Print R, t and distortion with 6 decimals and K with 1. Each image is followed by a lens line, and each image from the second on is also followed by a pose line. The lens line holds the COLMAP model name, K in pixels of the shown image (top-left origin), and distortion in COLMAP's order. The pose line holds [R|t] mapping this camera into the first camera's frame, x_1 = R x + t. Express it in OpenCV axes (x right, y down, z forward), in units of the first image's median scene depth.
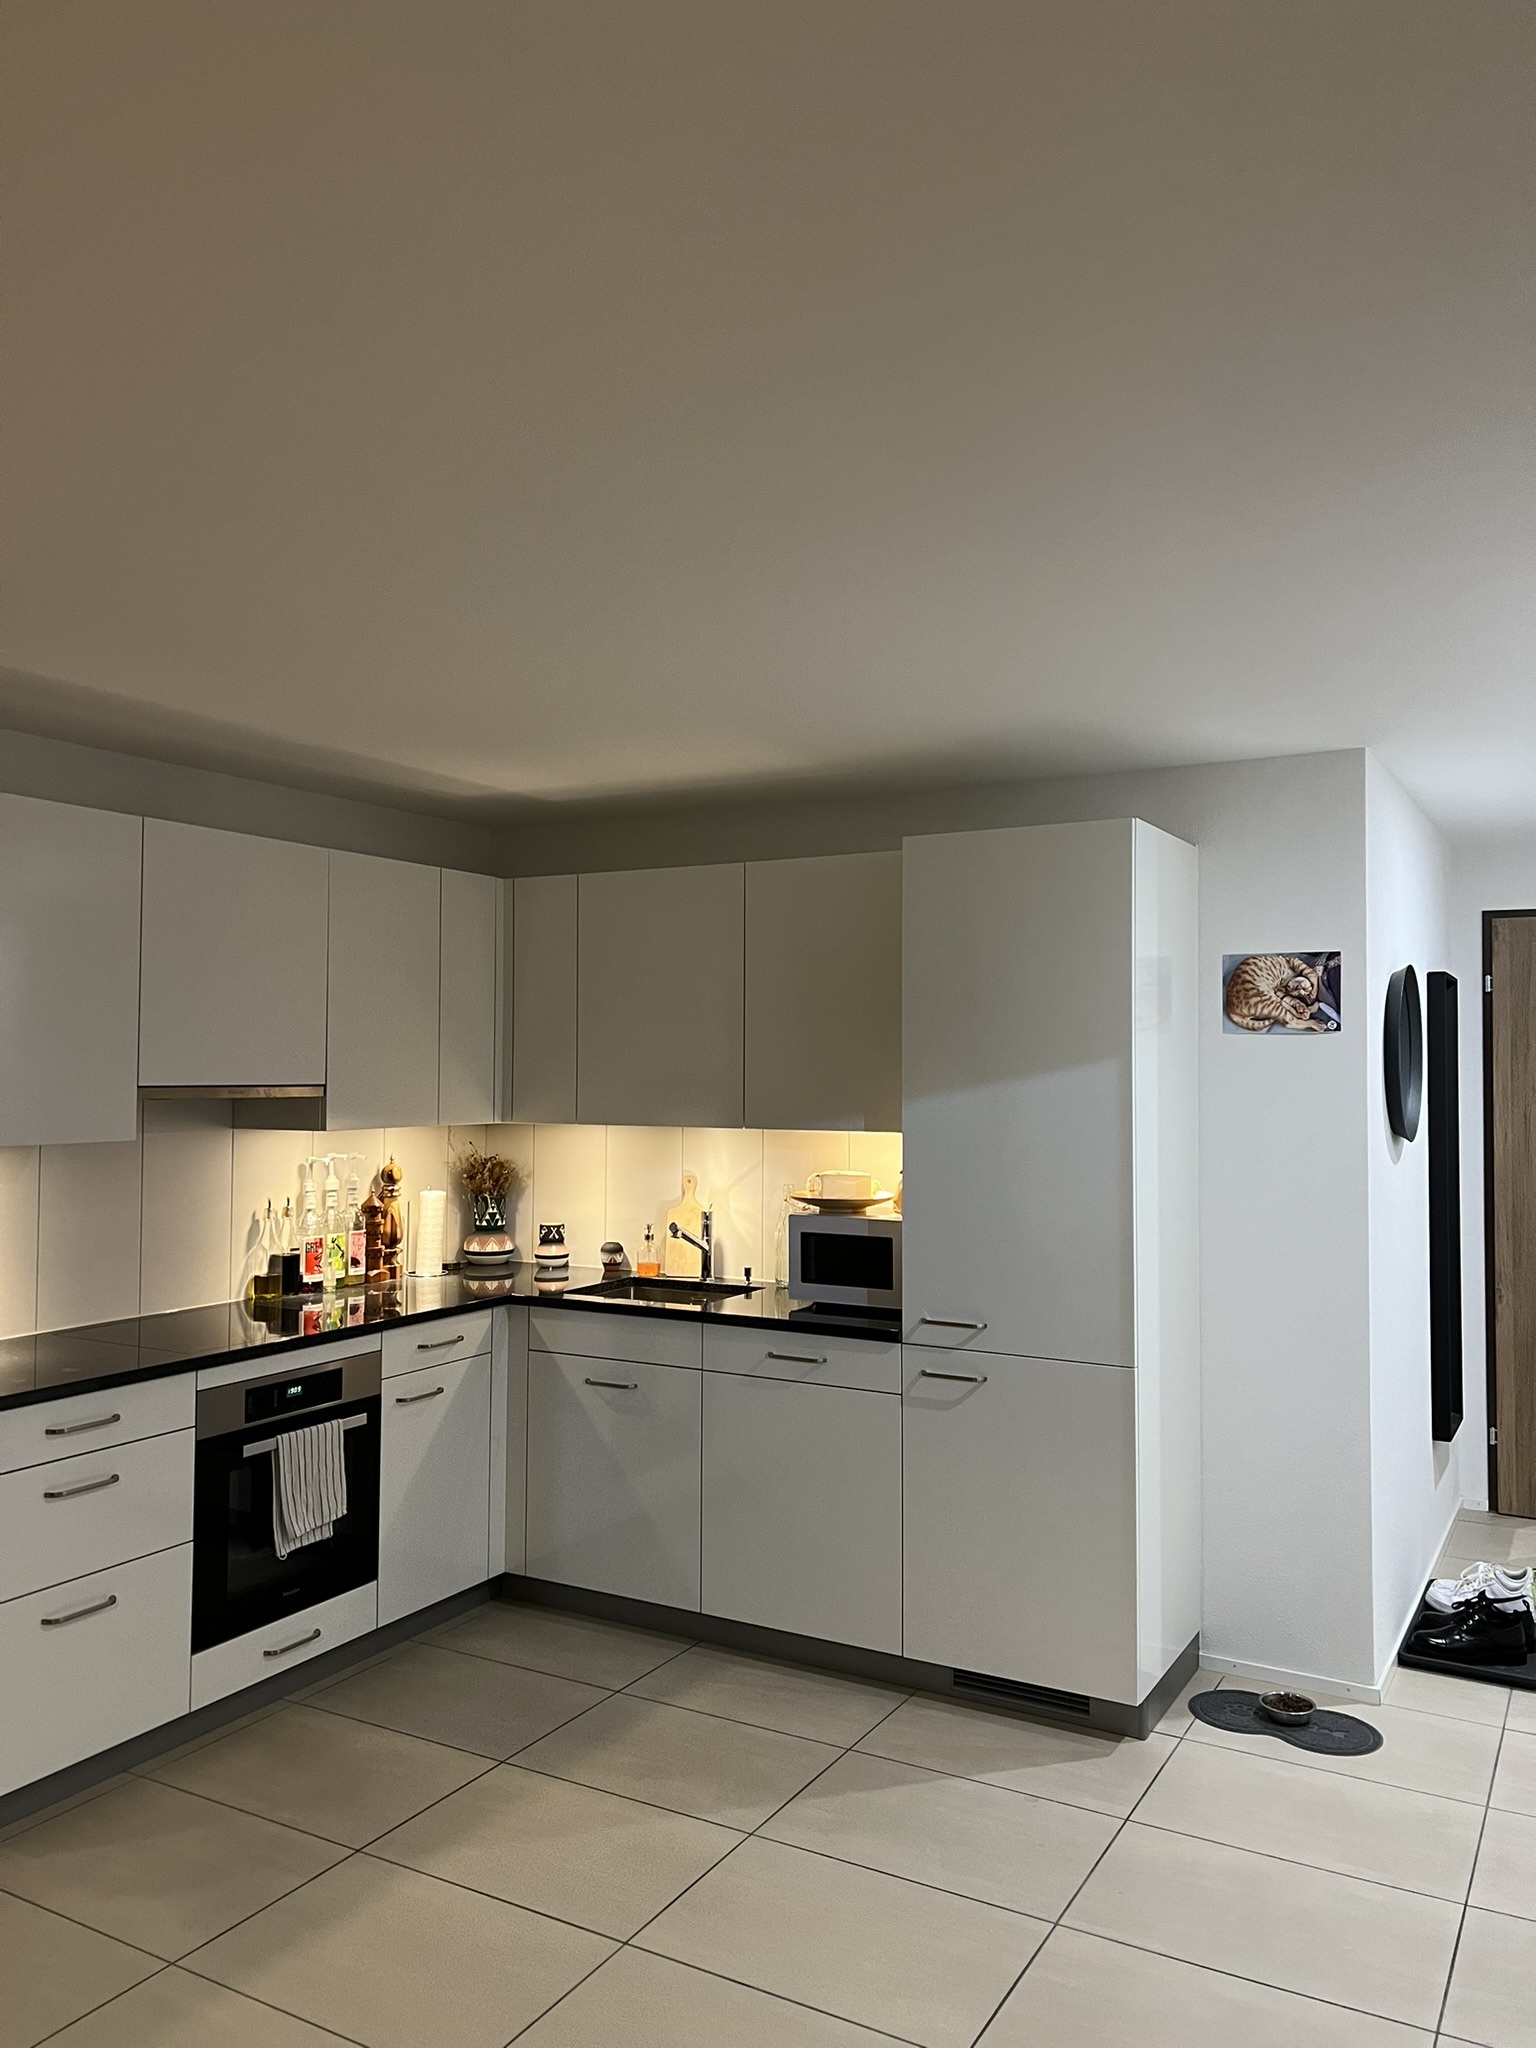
lens RADIAL K [[1559.6, 0, 749.9], [0, 1559.6, 1018.9], [0, 0, 1]] dist [0.048576, -0.052319]
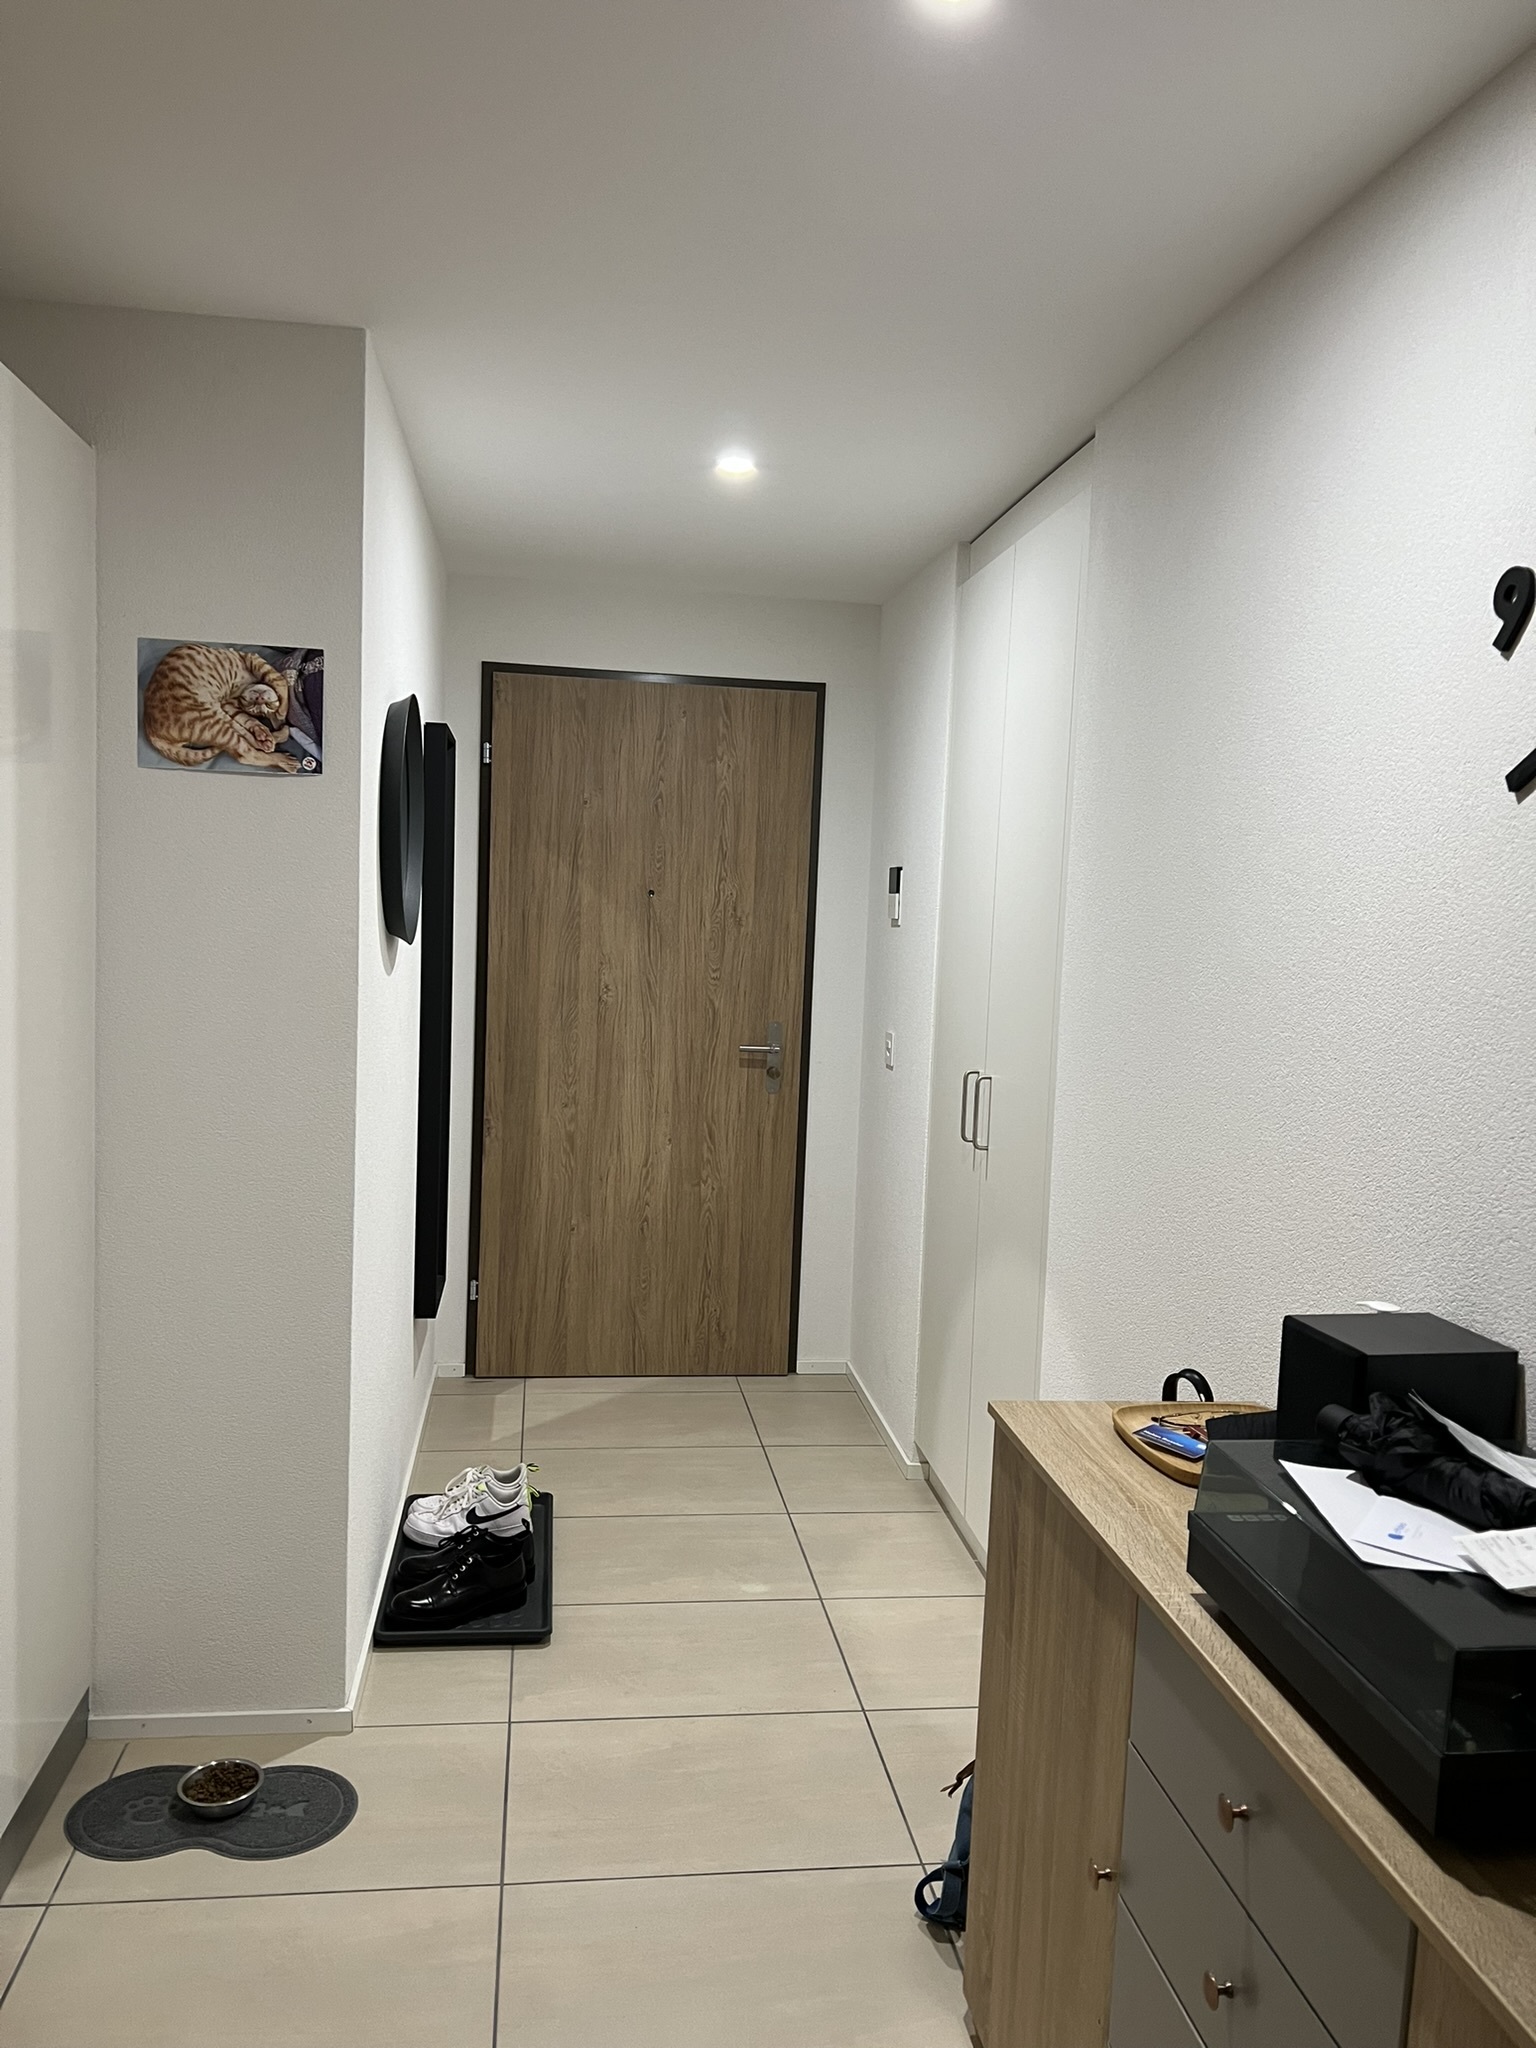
lens RADIAL K [[1547.0, 0, 764.3], [0, 1547.0, 1038.7], [0, 0, 1]] dist [0.054234, -0.107724]
pose [[0.794372, -0.028233, 0.606775, 0.122853], [-0.054879, 0.991498, 0.117980, 0.030015], [-0.604947, -0.127019, 0.786069, 0.353562]]
